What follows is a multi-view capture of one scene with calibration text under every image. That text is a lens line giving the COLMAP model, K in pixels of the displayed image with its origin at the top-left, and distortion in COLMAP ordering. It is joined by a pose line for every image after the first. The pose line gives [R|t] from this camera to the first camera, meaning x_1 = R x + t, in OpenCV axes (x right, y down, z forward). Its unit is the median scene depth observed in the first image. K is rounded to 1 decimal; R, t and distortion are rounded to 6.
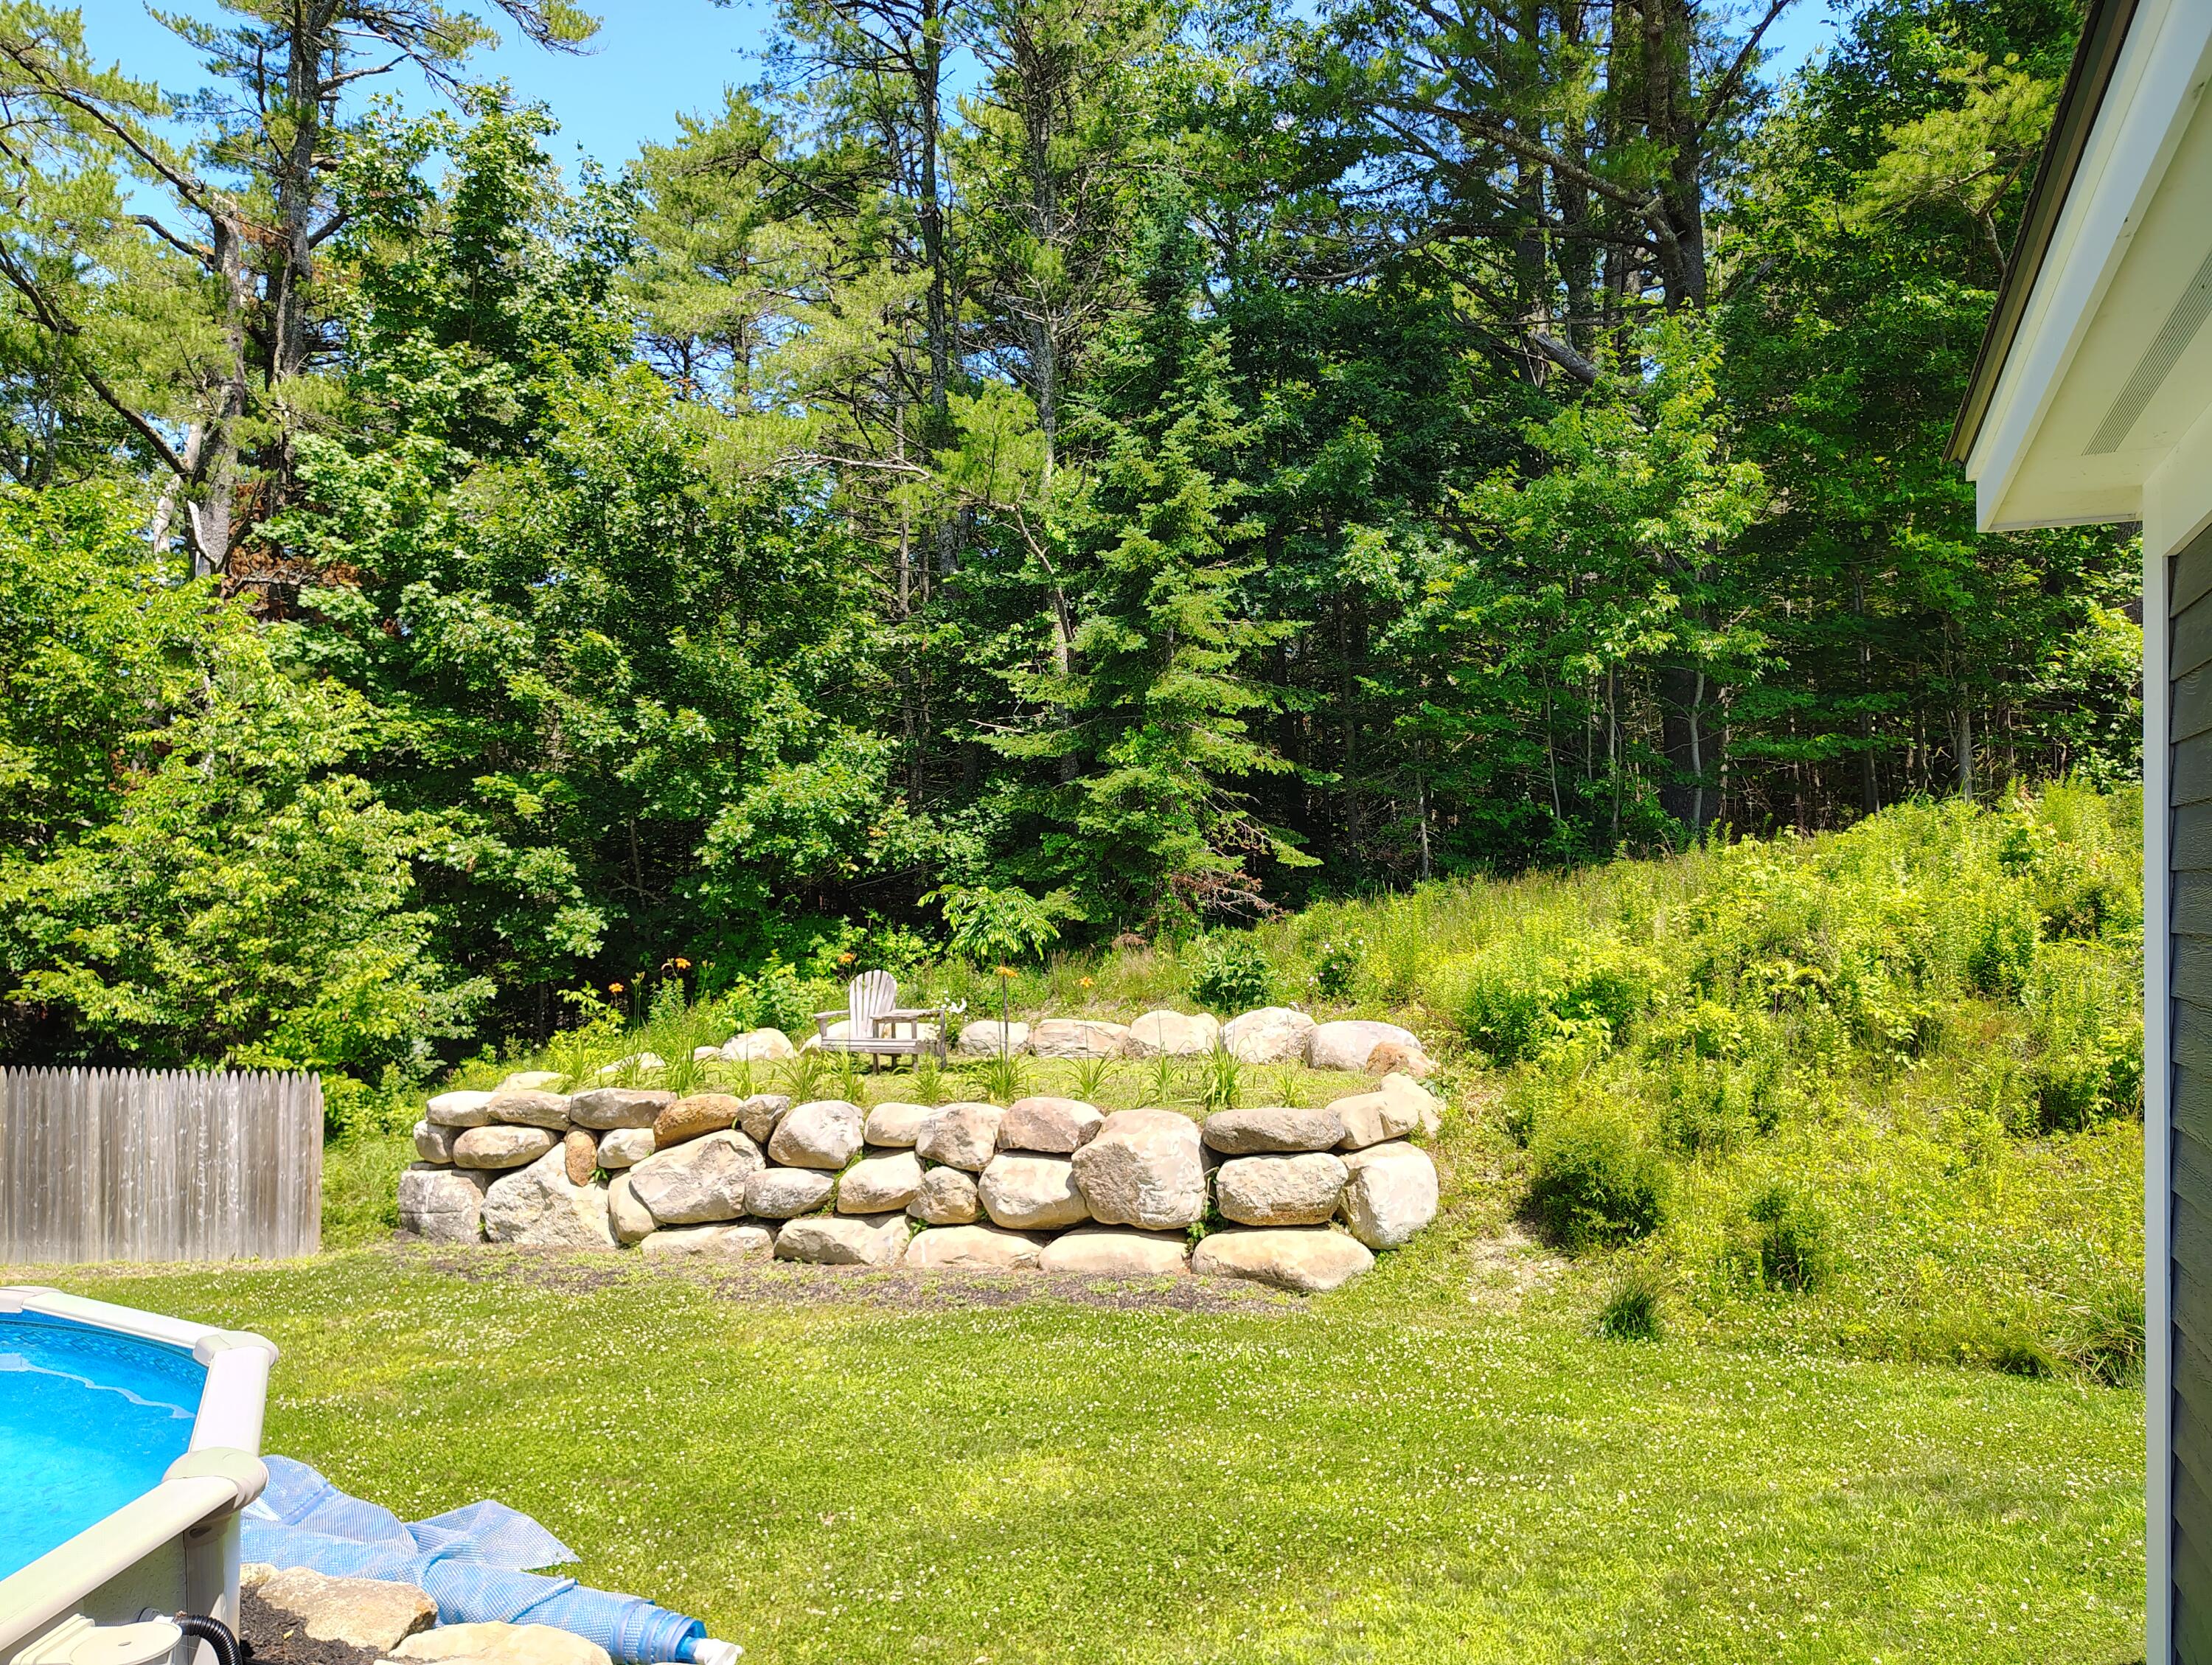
lens RADIAL K [[1531.1, 0, 1100.8], [0, 1531.1, 856.6], [0, 0, 1]] dist [0.019077, -0.015455]
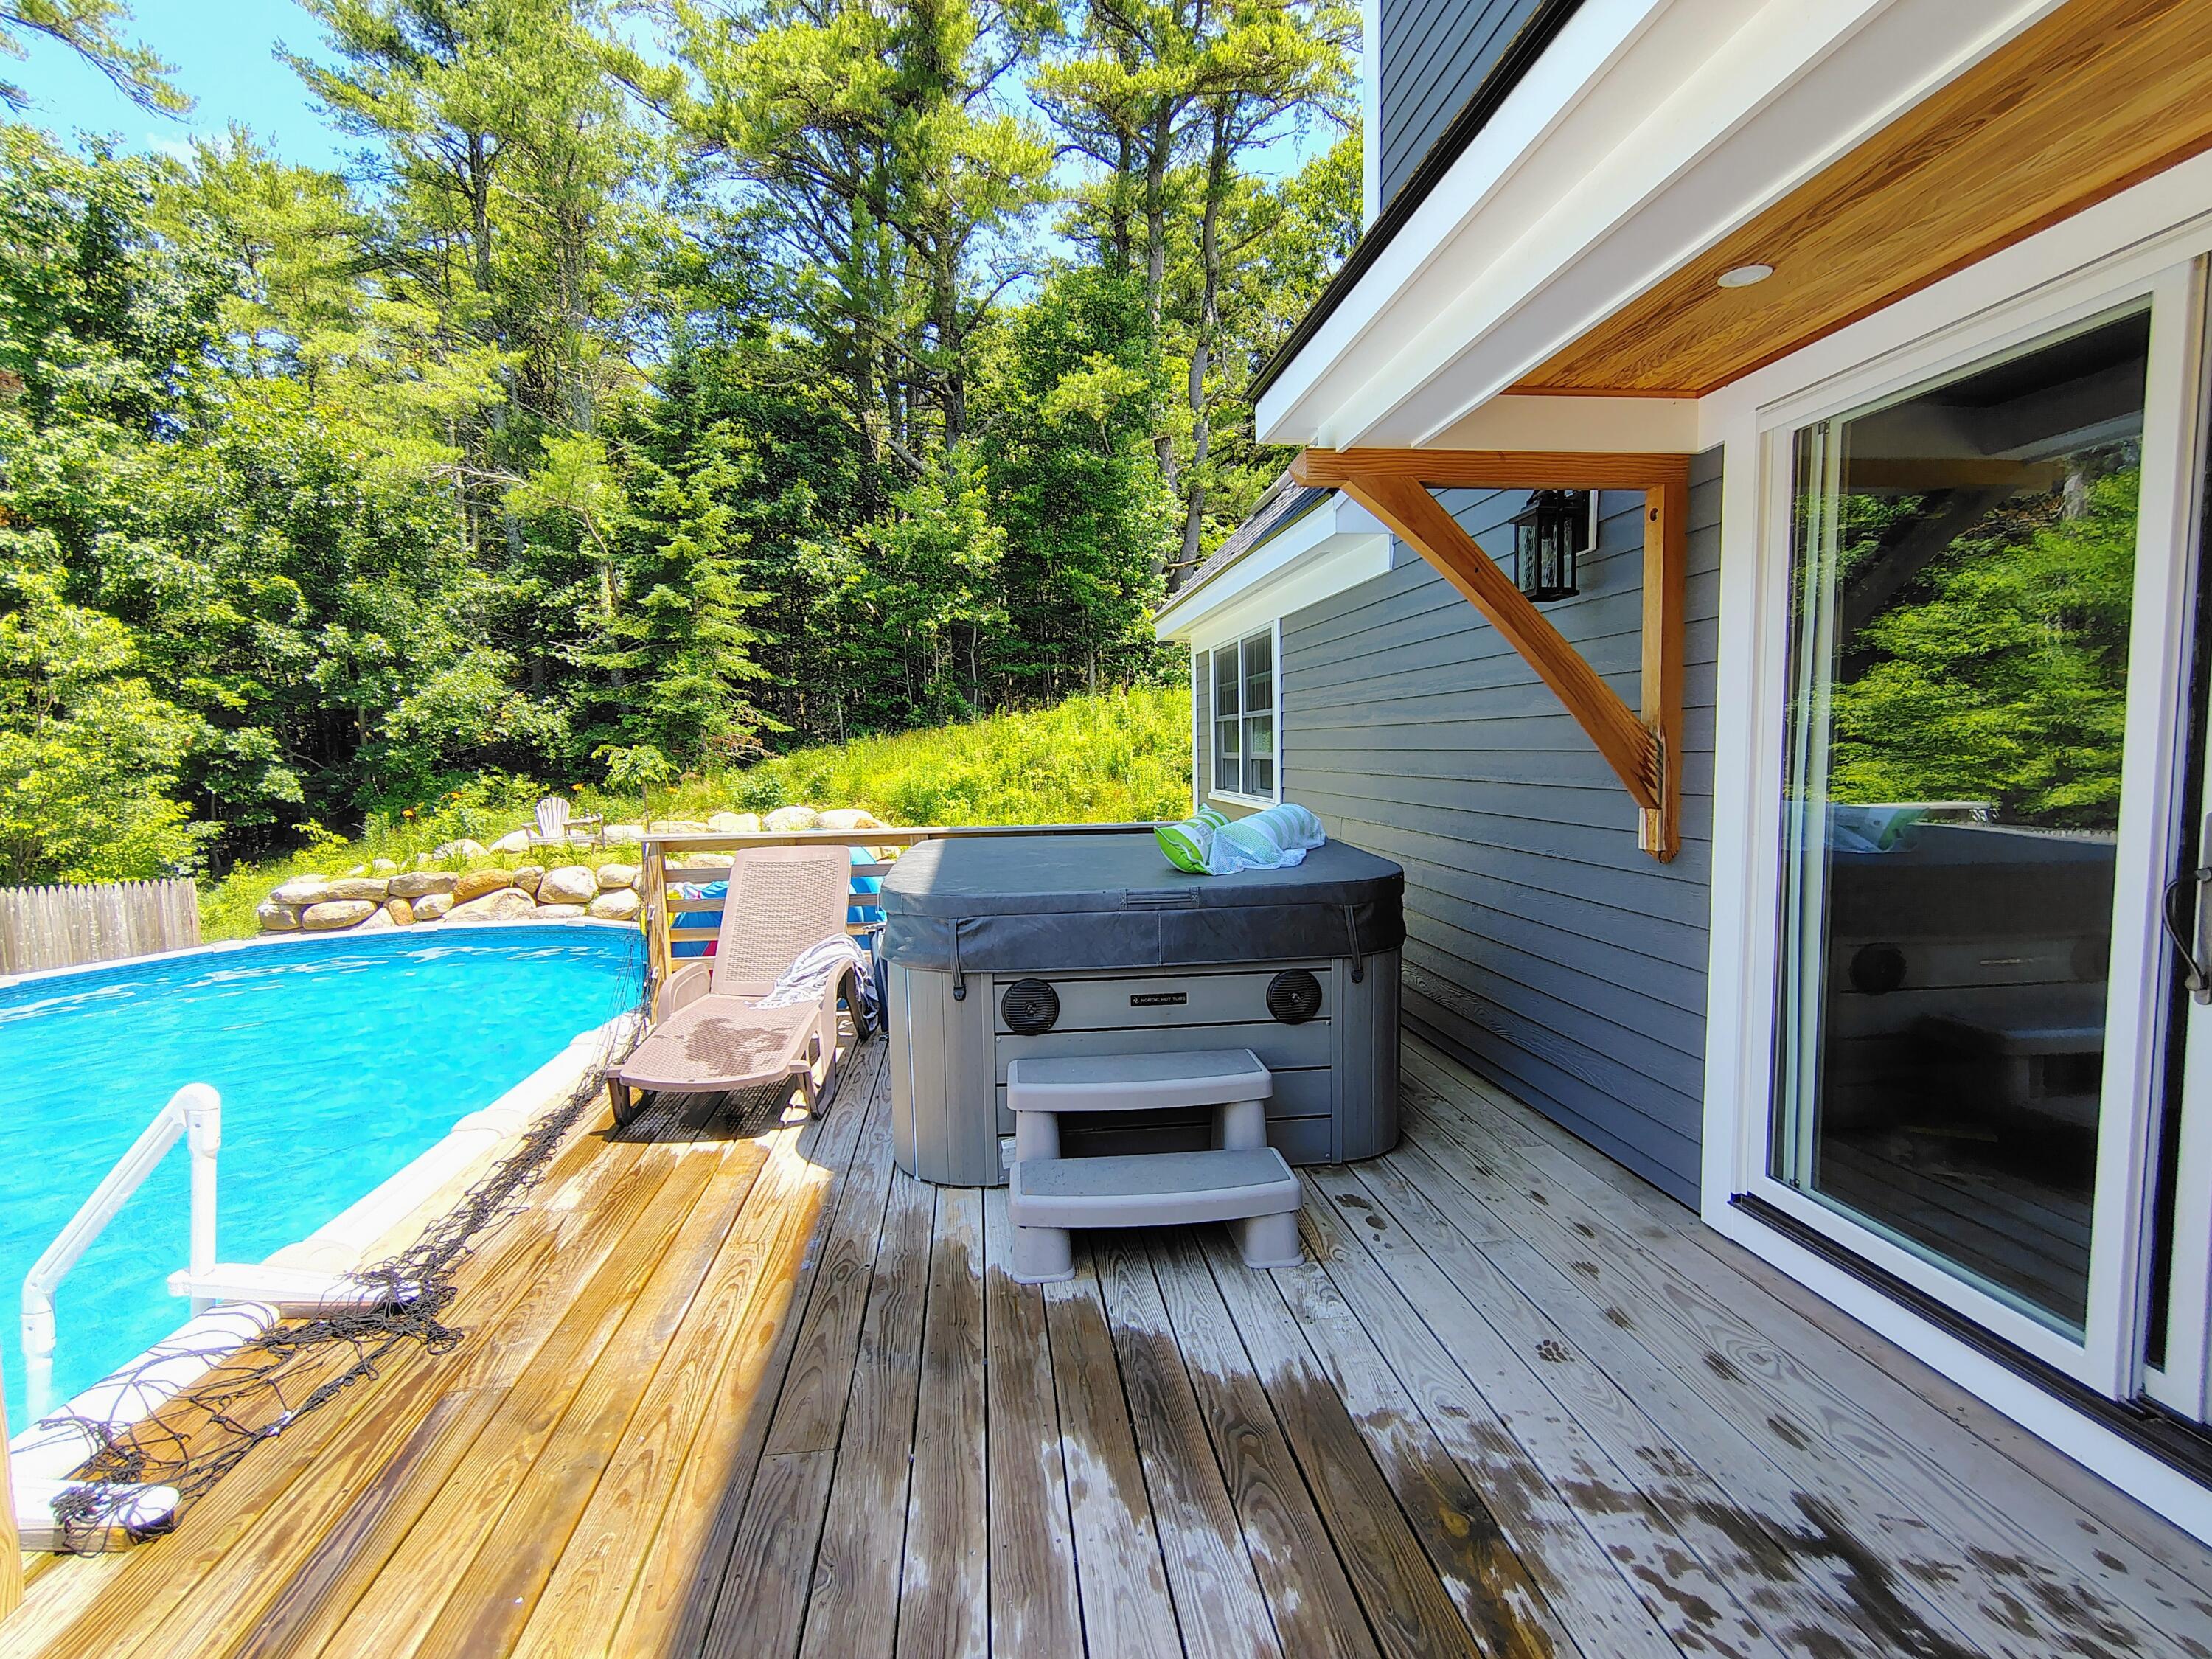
lens RADIAL K [[1043.7, 0, 1108.5], [0, 1043.7, 827.7], [0, 0, 1]] dist [-0.003841, -0.001218]
pose [[0.843497, -0.067149, 0.532919, -0.210822], [0.015000, 0.994713, 0.101594, 0.000041], [-0.536924, -0.077701, 0.840045, -0.251932]]
